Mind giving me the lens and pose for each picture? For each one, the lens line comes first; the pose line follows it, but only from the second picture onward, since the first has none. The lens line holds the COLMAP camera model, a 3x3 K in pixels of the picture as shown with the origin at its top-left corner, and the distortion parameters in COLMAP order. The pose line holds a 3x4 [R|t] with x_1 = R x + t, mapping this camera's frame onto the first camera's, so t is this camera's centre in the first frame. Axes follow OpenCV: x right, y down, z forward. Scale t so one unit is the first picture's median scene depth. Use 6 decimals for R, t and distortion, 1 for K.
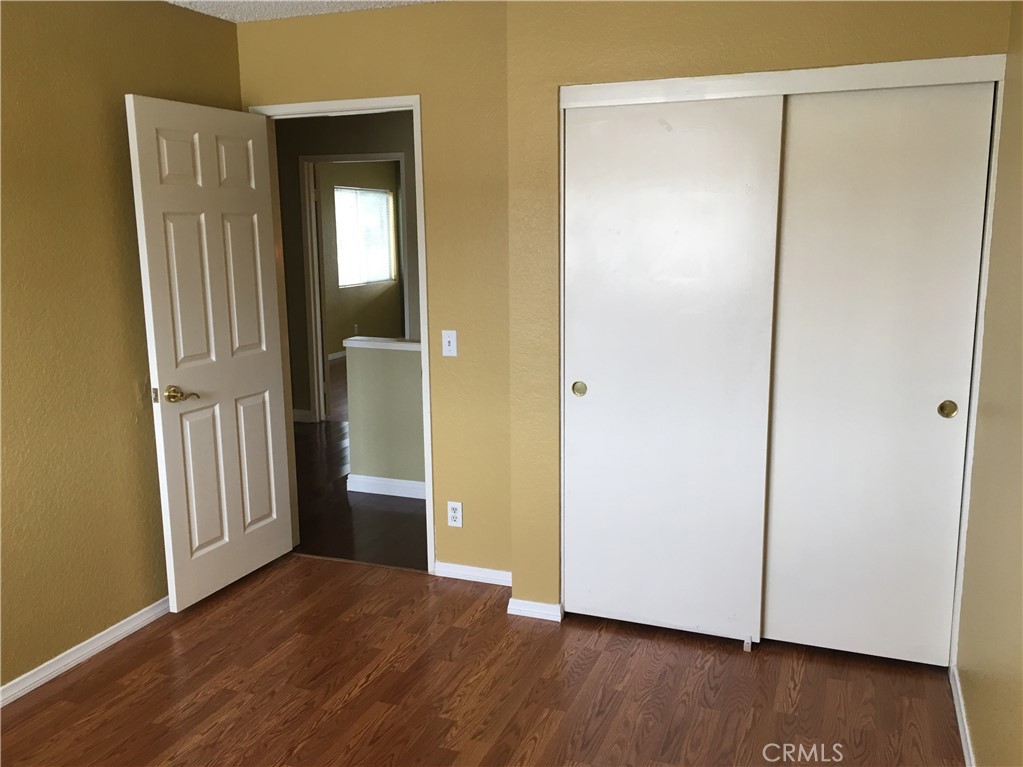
lens RADIAL K [[875.3, 0, 518.3], [0, 875.3, 383.6], [0, 0, 1]] dist [0.047831, -0.056587]
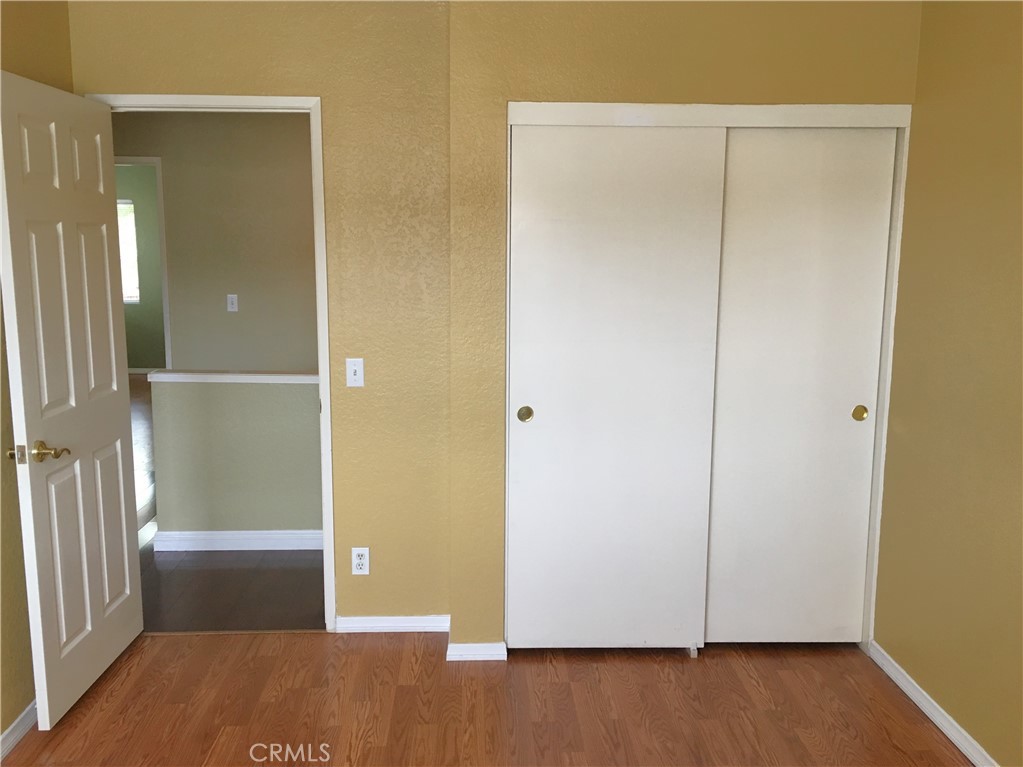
lens RADIAL K [[875.3, 0, 518.3], [0, 875.3, 383.6], [0, 0, 1]] dist [0.047831, -0.056587]
pose [[0.919653, -0.044296, 0.390225, -0.296482], [0.053834, 0.998458, -0.013532, -0.014150], [-0.389024, 0.033452, 0.920620, 0.107490]]
